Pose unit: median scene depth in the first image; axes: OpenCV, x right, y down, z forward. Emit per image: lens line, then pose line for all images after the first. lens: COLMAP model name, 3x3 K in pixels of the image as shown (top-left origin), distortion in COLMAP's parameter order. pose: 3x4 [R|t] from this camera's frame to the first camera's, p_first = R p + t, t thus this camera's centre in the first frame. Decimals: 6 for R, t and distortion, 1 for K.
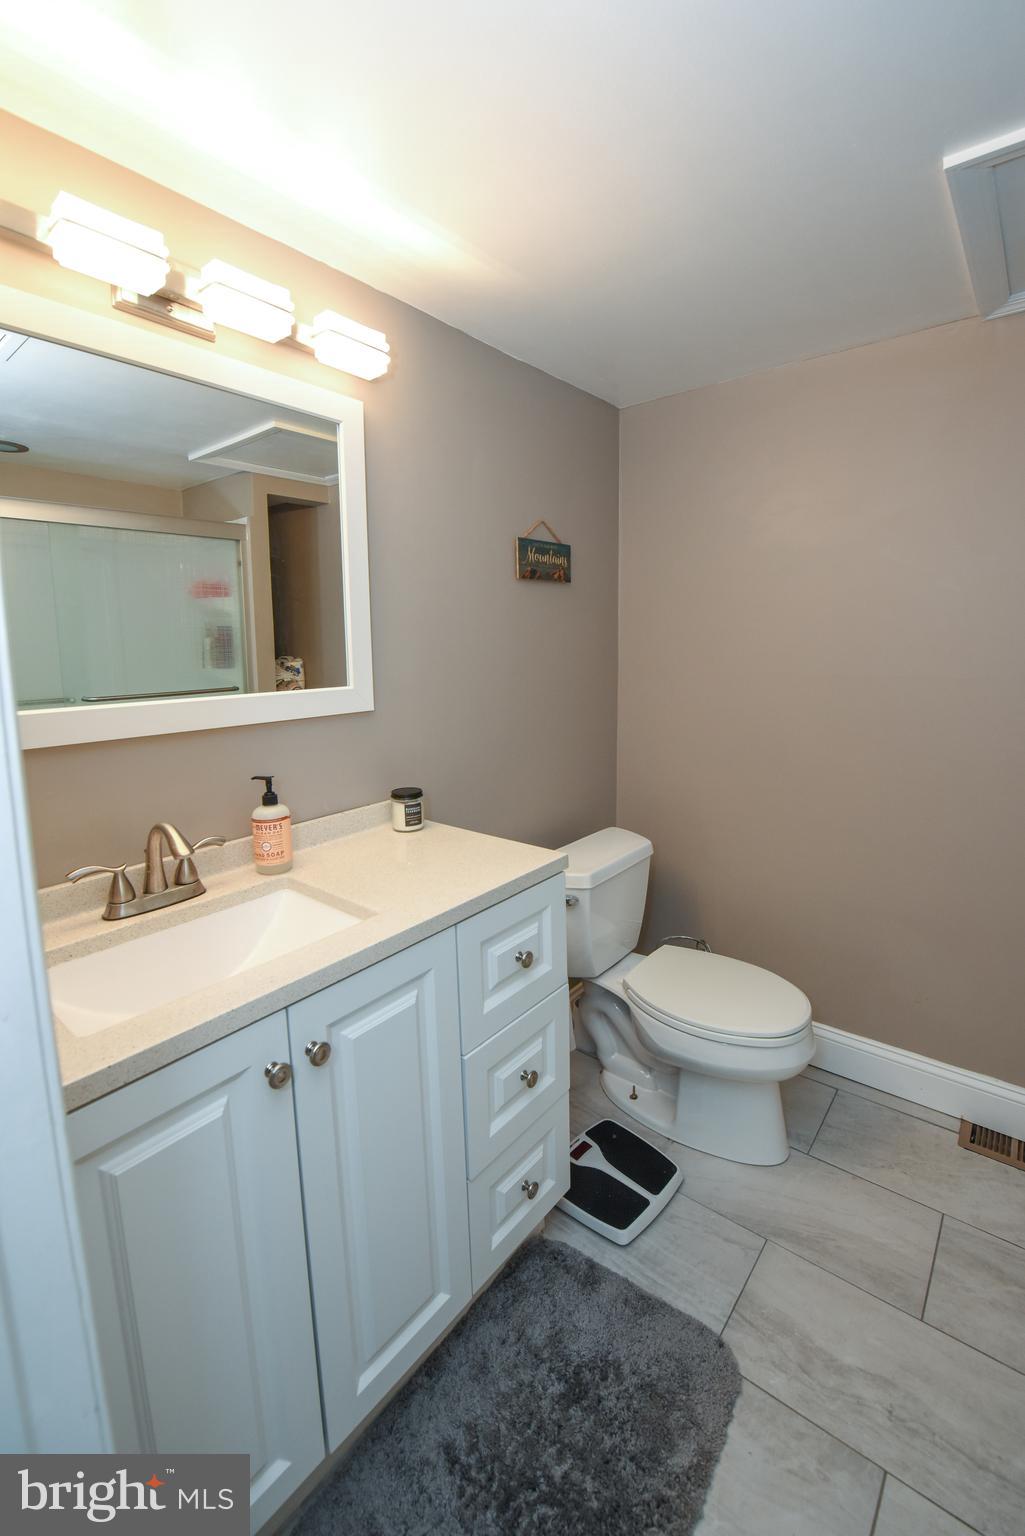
lens RADIAL K [[659.6, 0, 518.1], [0, 659.6, 728.0], [0, 0, 1]] dist [-0.018346, -0.000178]
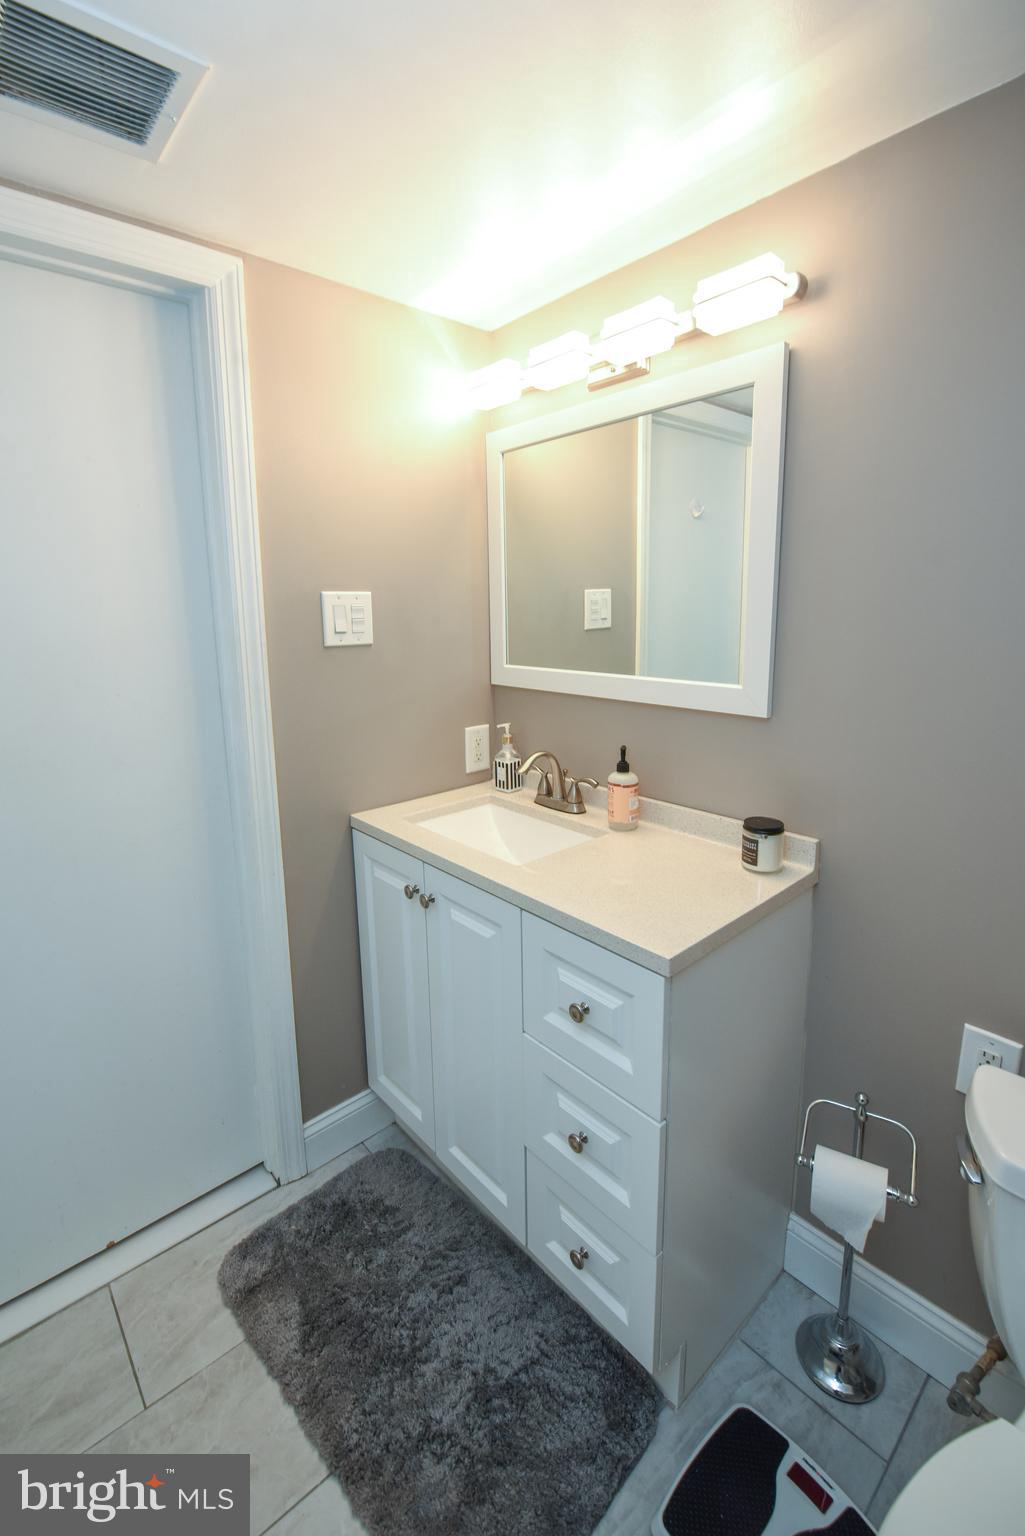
lens RADIAL K [[667.4, 0, 511.9], [0, 667.4, 726.8], [0, 0, 1]] dist [-0.021959, -0.000585]
pose [[-0.163391, 0.196834, -0.966726, 0.685359], [-0.115295, 0.969371, 0.216859, -0.170345], [0.979801, 0.146891, -0.135693, 0.826360]]
